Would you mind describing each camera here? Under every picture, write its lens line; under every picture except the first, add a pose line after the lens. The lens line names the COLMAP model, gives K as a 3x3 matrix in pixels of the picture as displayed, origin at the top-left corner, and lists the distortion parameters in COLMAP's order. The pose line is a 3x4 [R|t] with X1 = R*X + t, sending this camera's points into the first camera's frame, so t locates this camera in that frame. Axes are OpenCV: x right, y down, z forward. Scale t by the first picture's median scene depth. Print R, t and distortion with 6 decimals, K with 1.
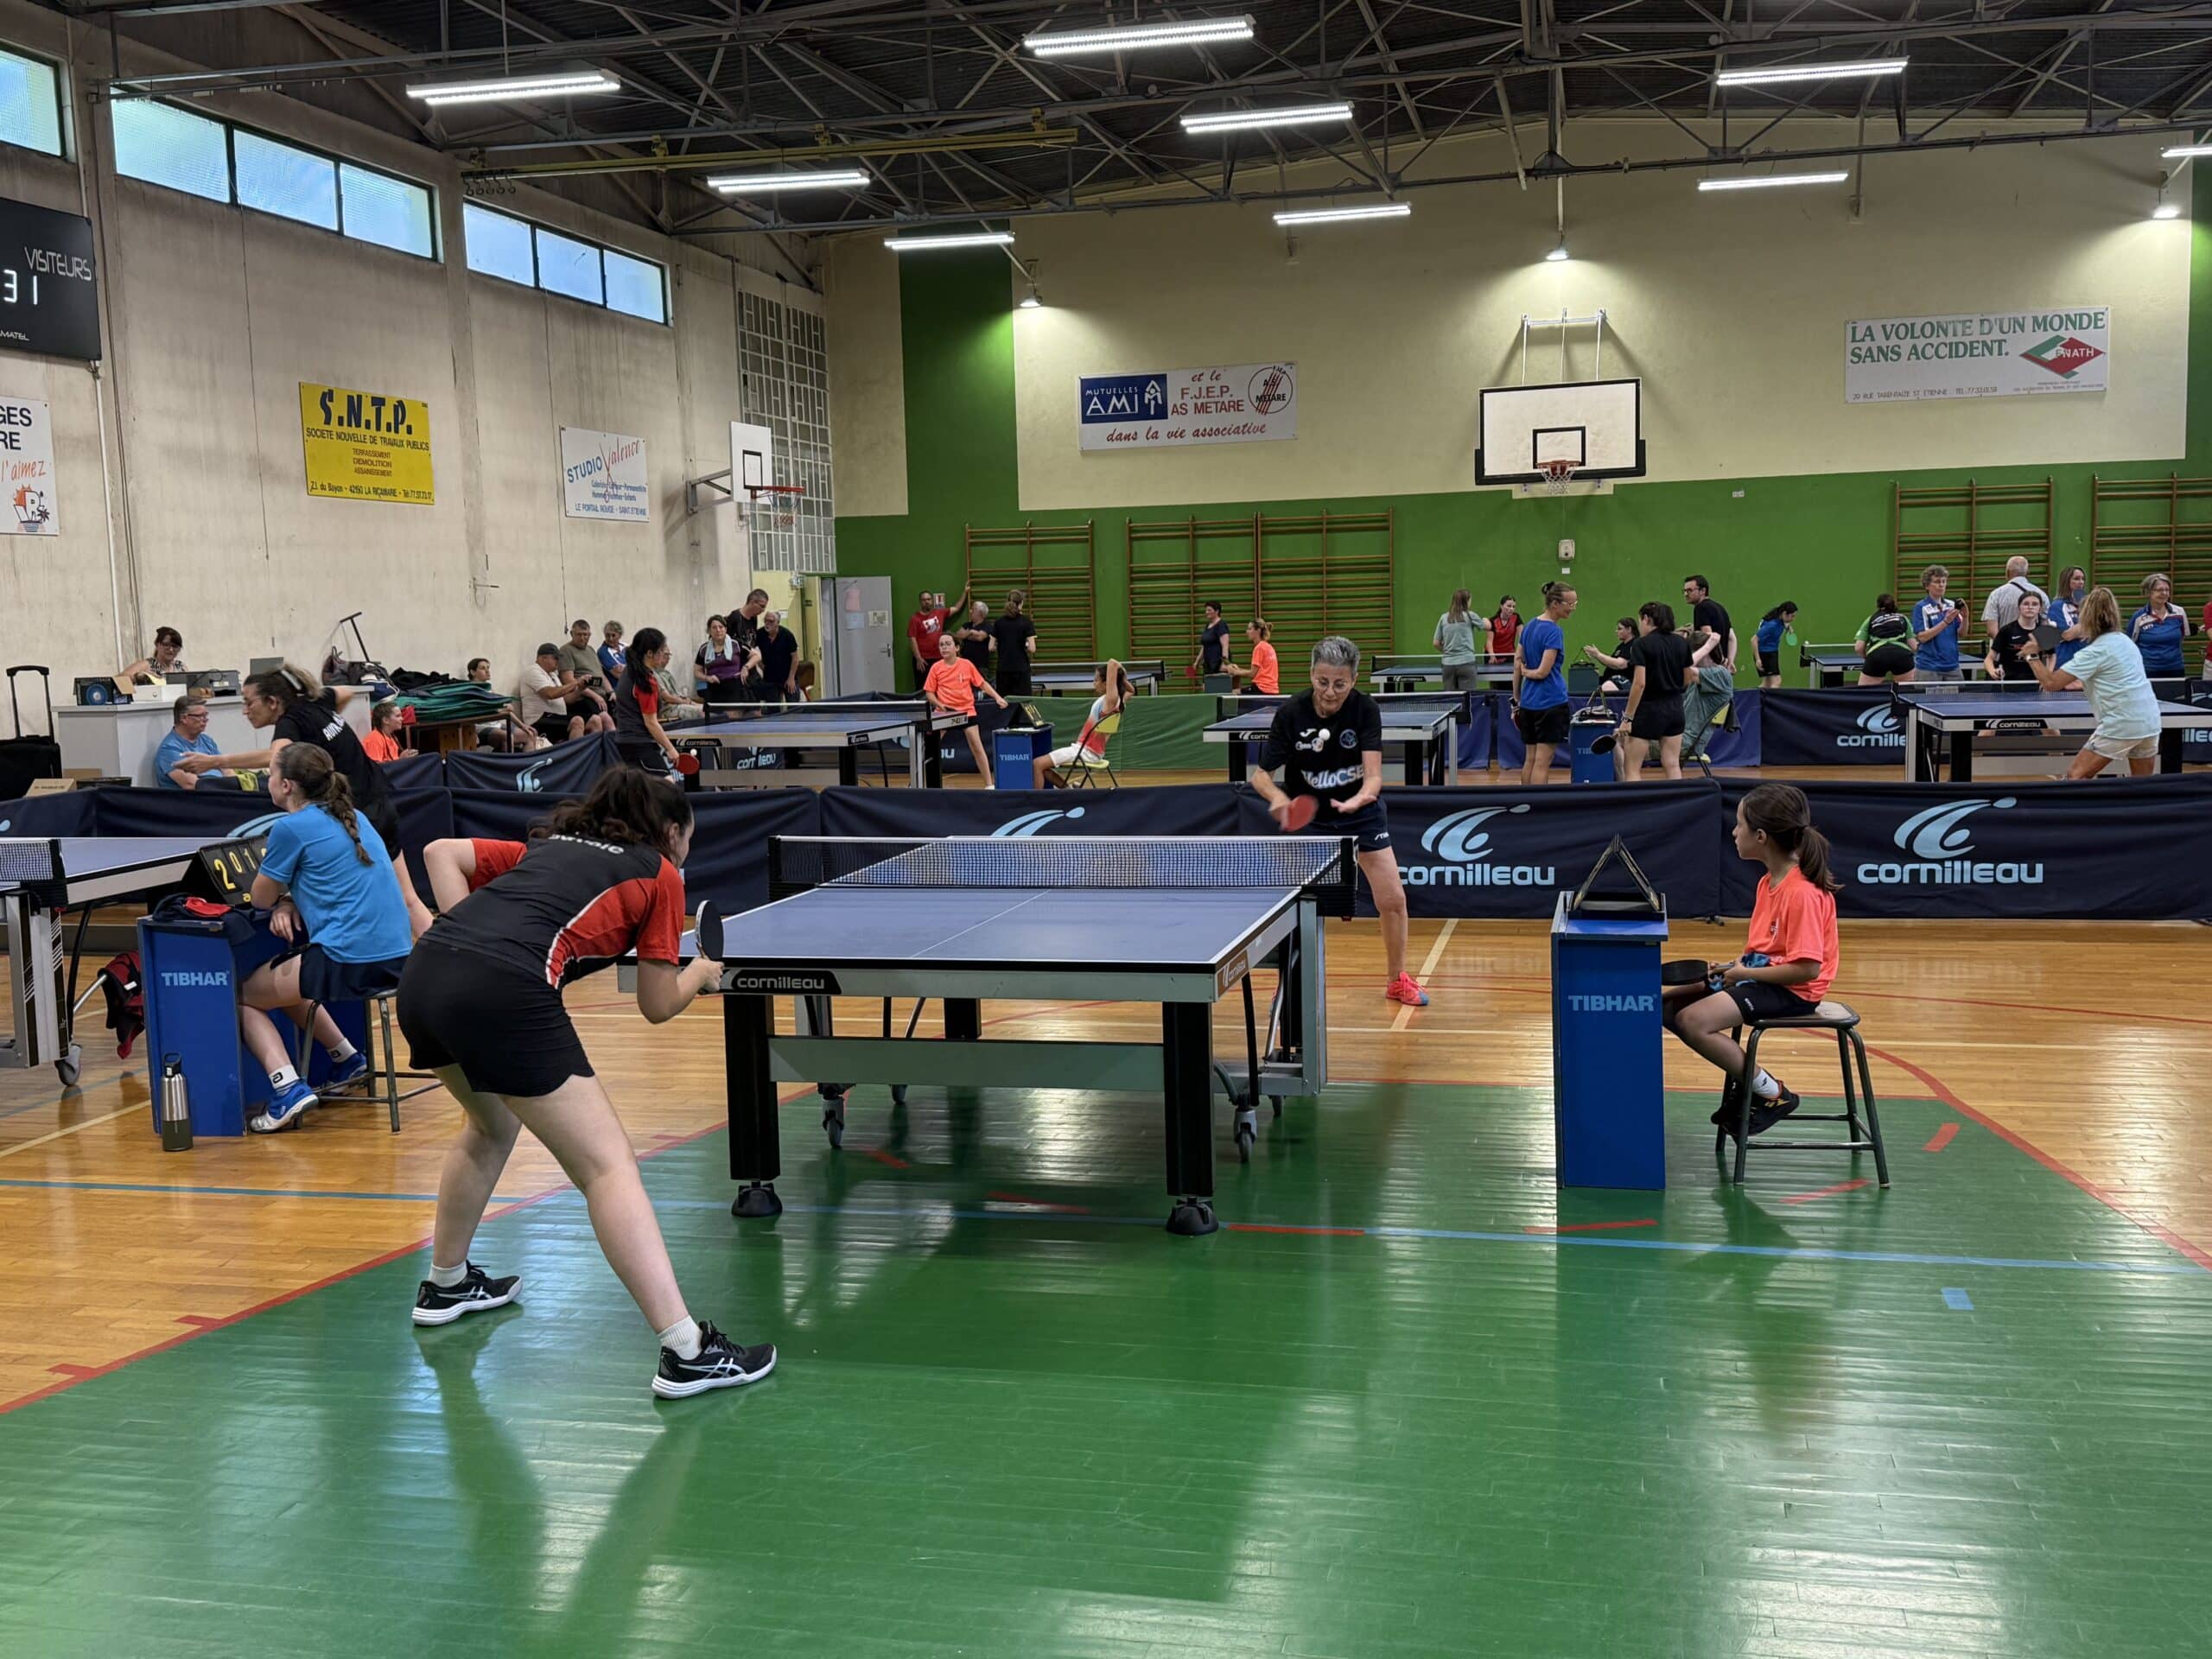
lens RADIAL K [[2199.5, 0, 1117.3], [0, 2199.5, 837.1], [0, 0, 1]] dist [0.045803, 0.000000]
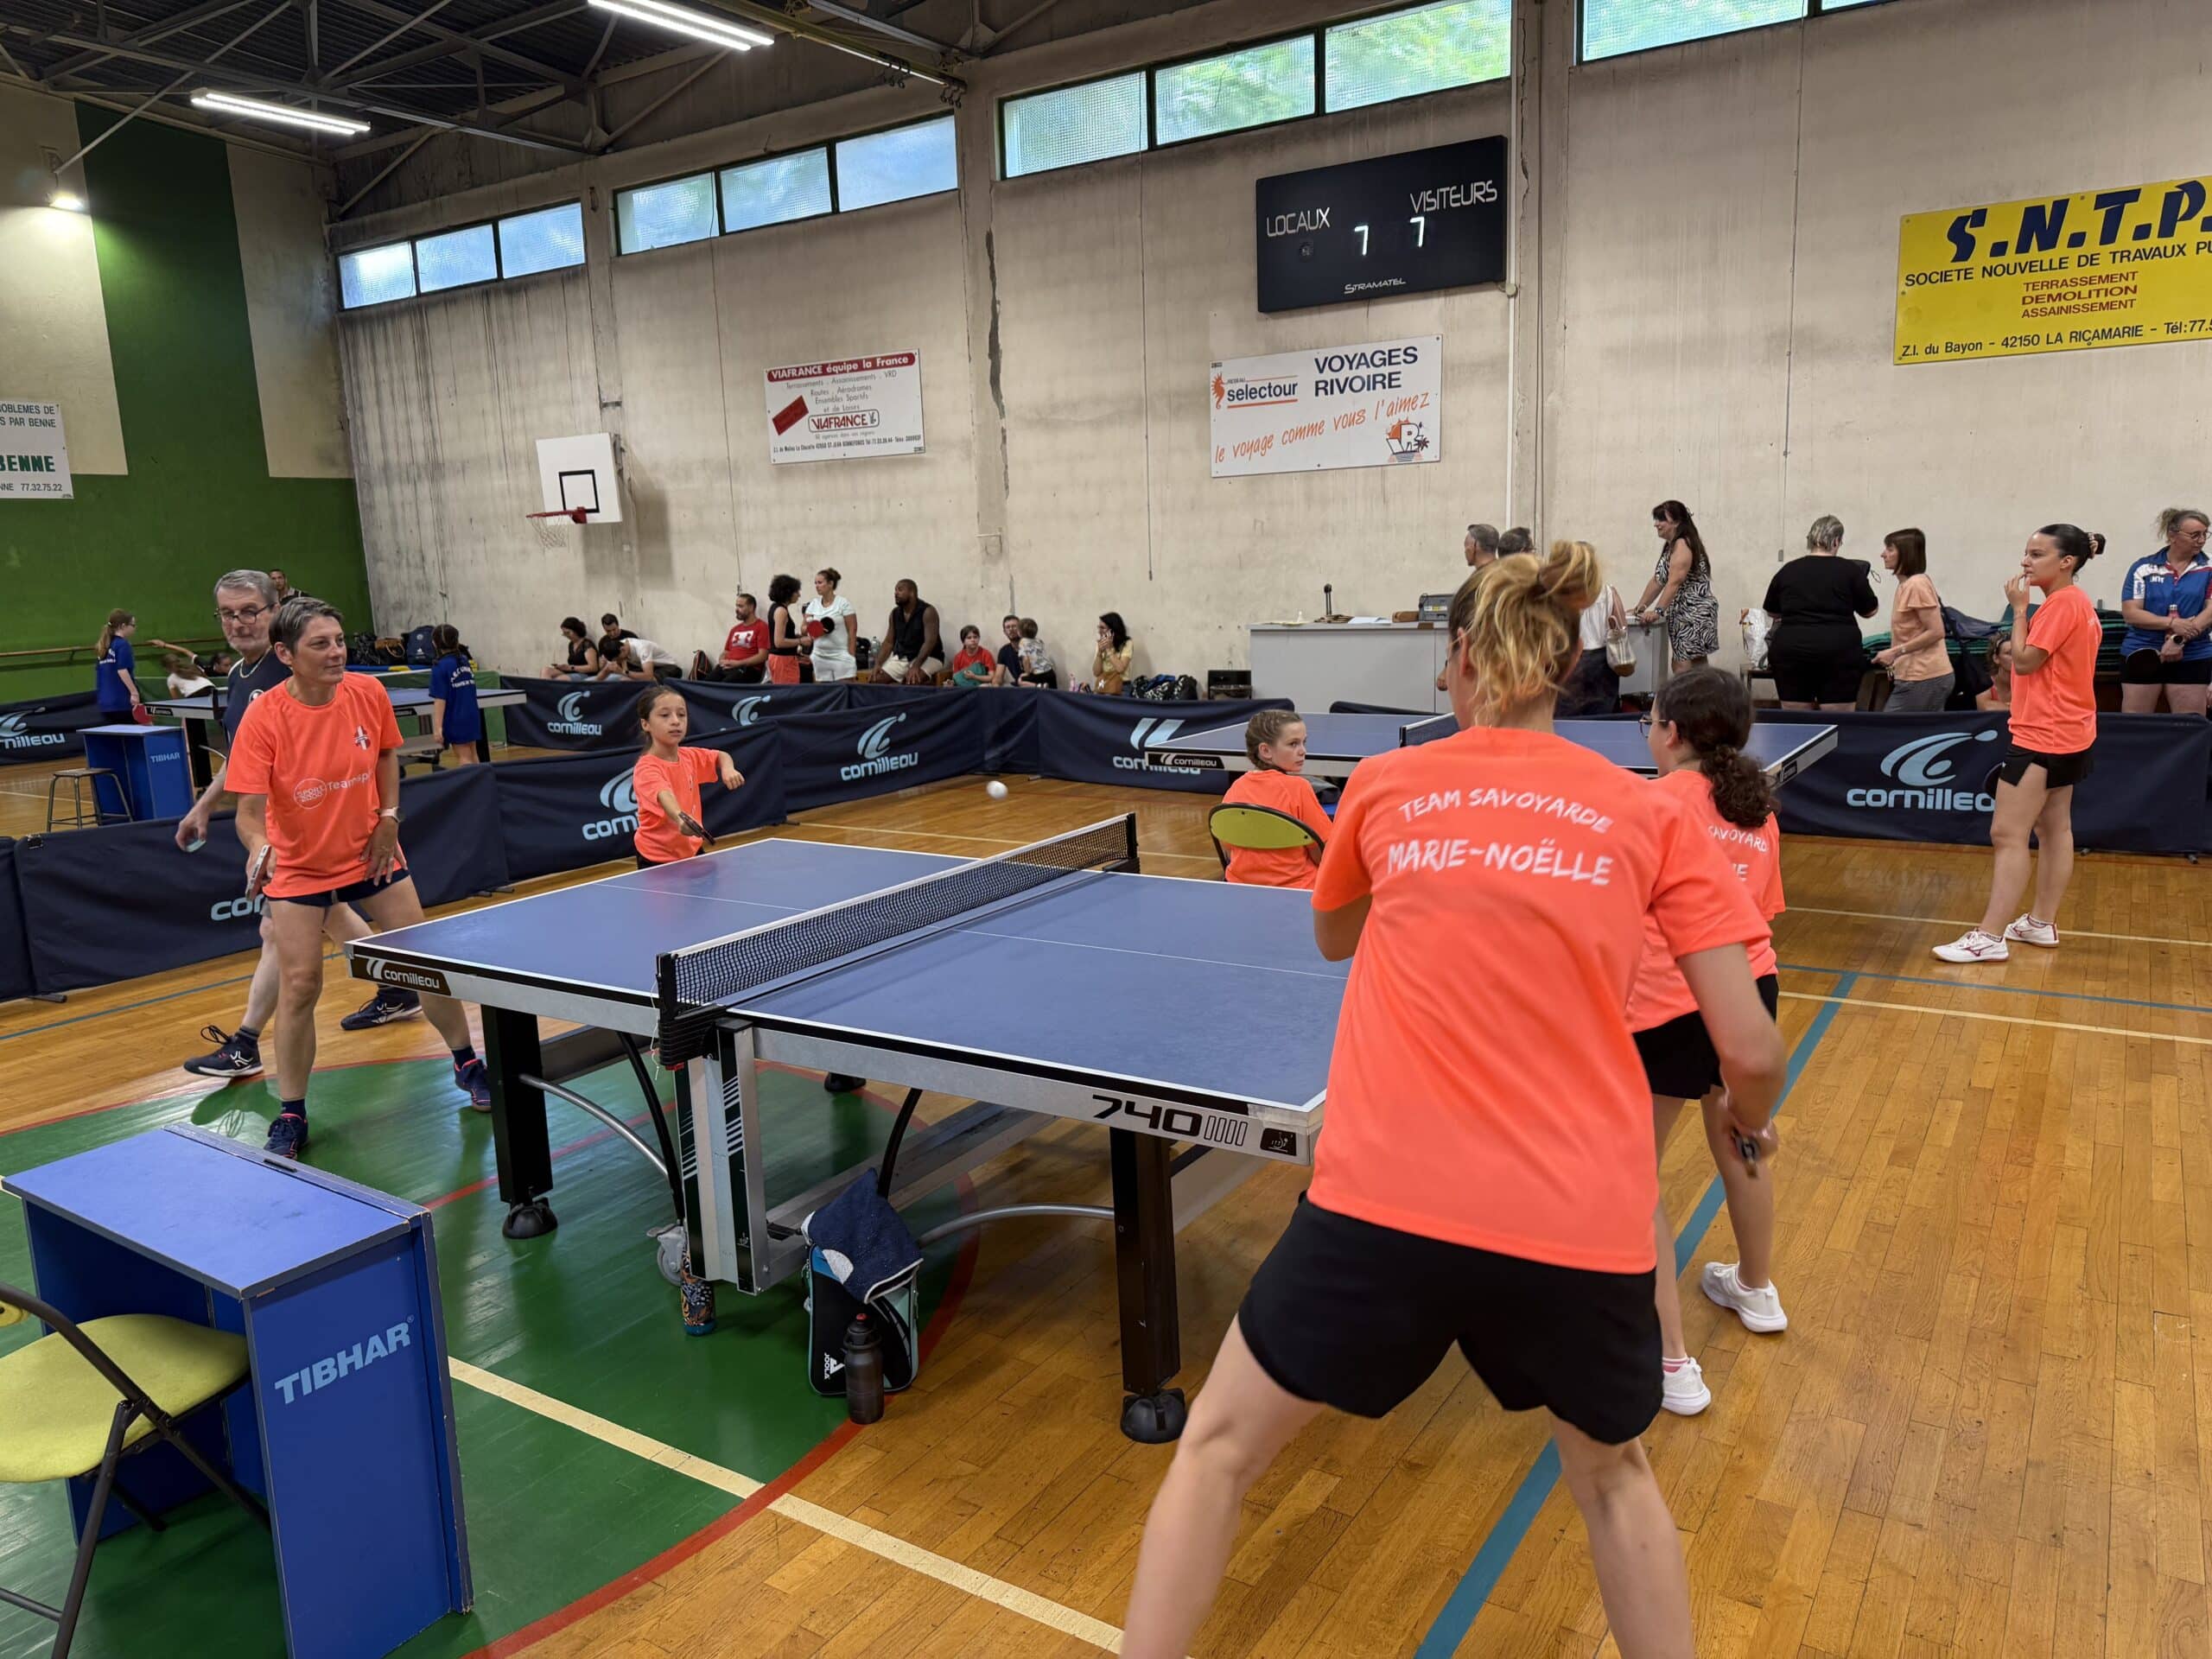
lens RADIAL K [[1516.4, 0, 1132.7], [0, 1516.4, 809.2], [0, 0, 1]] dist [0.051670, -0.056819]
pose [[-0.287115, 0.187757, -0.939315, 0.268717], [-0.059314, 0.975235, 0.213067, -0.109002], [0.956058, 0.116890, -0.268868, 0.980694]]
